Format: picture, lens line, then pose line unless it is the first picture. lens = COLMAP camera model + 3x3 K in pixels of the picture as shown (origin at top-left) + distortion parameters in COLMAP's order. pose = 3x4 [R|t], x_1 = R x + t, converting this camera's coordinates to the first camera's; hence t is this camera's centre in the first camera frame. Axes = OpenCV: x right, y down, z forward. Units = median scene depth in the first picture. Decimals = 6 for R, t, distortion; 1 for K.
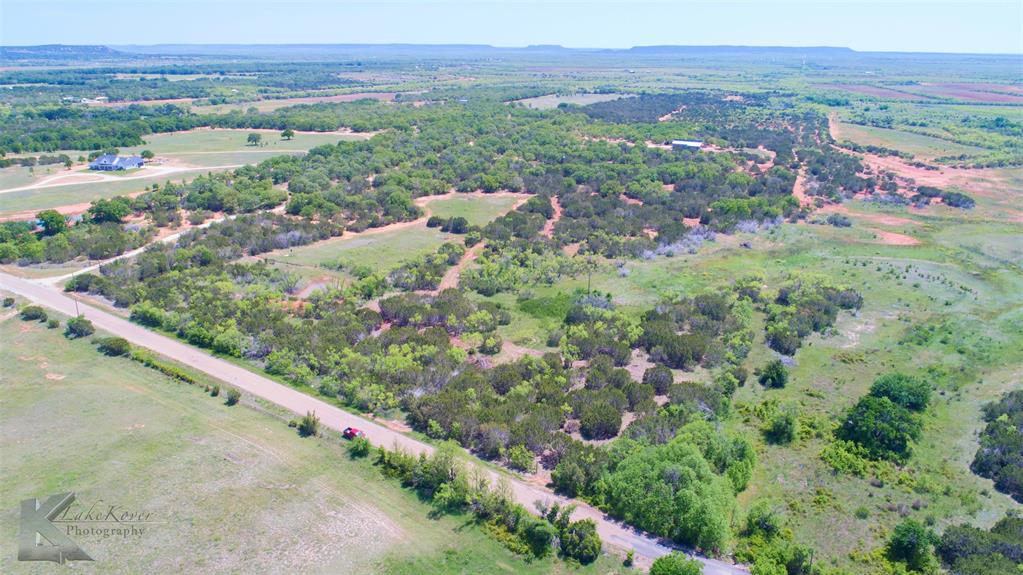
lens RADIAL K [[709.5, 0, 511.5], [0, 709.5, 287.5], [0, 0, 1]] dist [-0.010598, 0.005488]
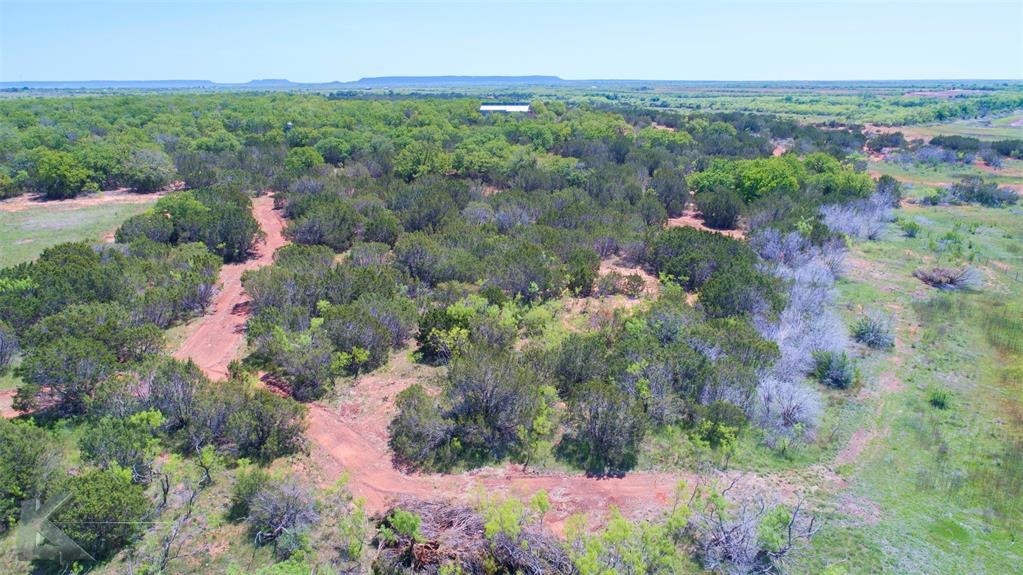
lens RADIAL K [[690.1, 0, 511.5], [0, 690.1, 287.5], [0, 0, 1]] dist [-0.012531, 0.008421]
pose [[0.932887, -0.116023, 0.340970, 0.048579], [0.128814, 0.991555, -0.015033, -0.057264], [-0.336346, 0.057946, 0.939954, 0.596011]]
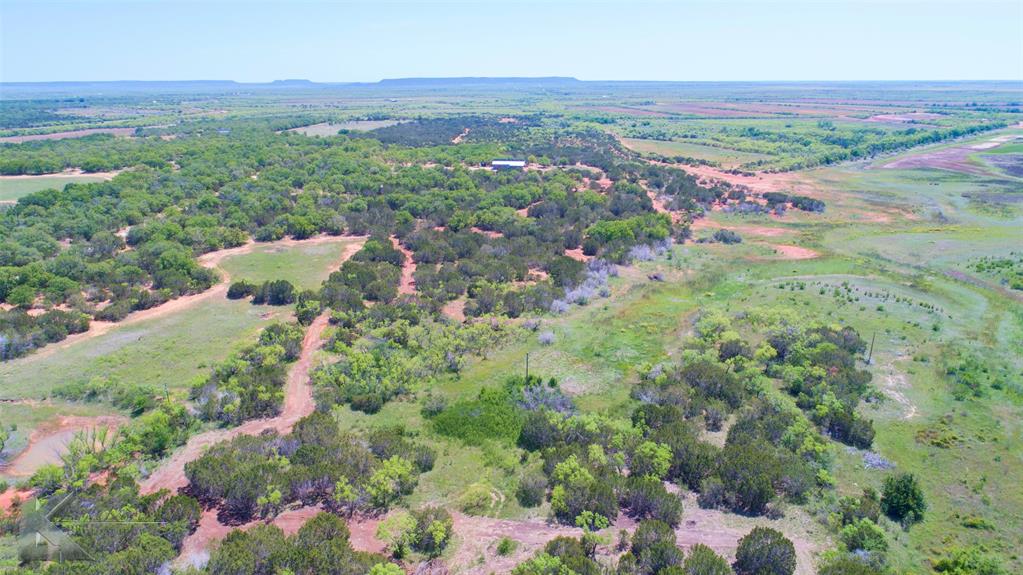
lens RADIAL K [[690.1, 0, 511.5], [0, 690.1, 287.5], [0, 0, 1]] dist [-0.012531, 0.008421]
pose [[0.941806, -0.109168, 0.317936, -0.057190], [0.120513, 0.992580, -0.016174, -0.041779], [-0.313812, 0.053548, 0.947974, 0.229944]]
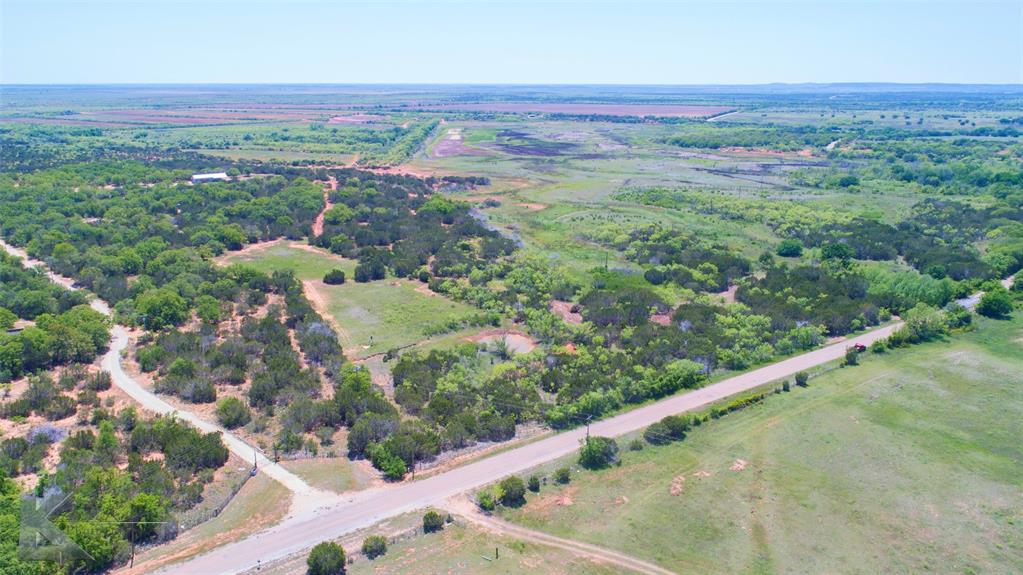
lens RADIAL K [[708.3, 0, 511.5], [0, 708.3, 287.5], [0, 0, 1]] dist [-0.009747, 0.003112]
pose [[0.368523, -0.266517, 0.890595, -0.615205], [0.300899, 0.940646, 0.156985, -0.118591], [-0.879574, 0.210126, 0.426845, 0.365759]]
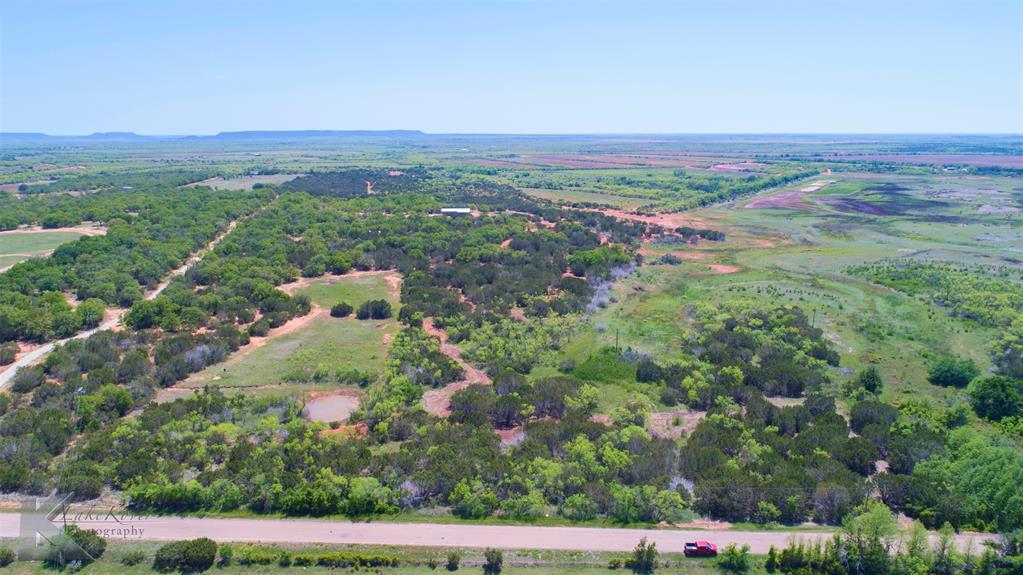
lens RADIAL K [[694.0, 0, 511.5], [0, 694.0, 287.5], [0, 0, 1]] dist [-0.012137, 0.005966]
pose [[0.845587, -0.127045, 0.518501, -0.286010], [0.181694, 0.981773, -0.055754, -0.028606], [-0.501967, 0.141354, 0.853258, 0.148486]]
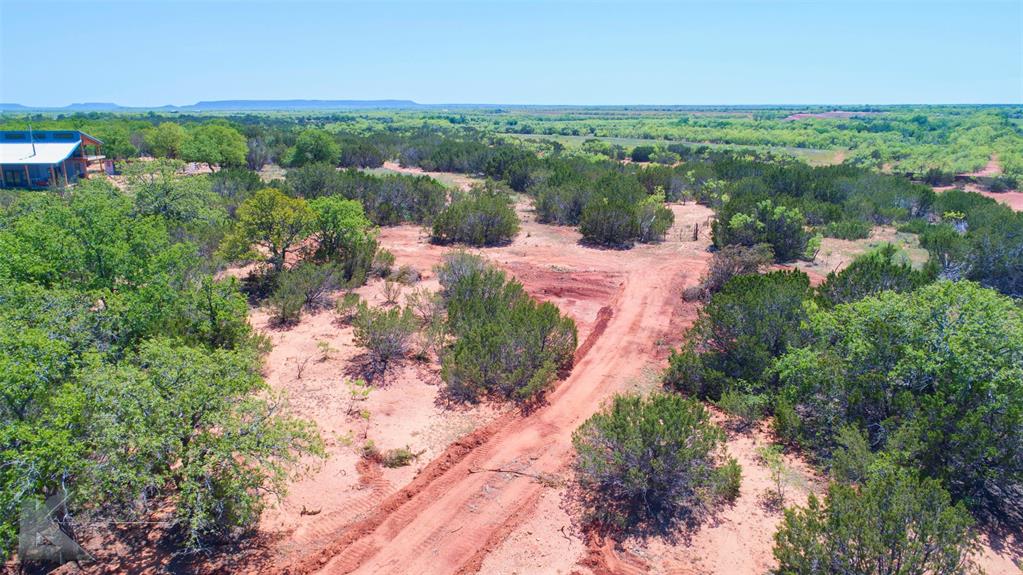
lens RADIAL K [[690.1, 0, 511.5], [0, 690.1, 287.5], [0, 0, 1]] dist [-0.012531, 0.008421]
pose [[0.843008, -0.147727, 0.517217, 0.341219], [0.183115, 0.982932, -0.017714, -0.191339], [-0.505773, 0.109643, 0.855671, 1.044088]]
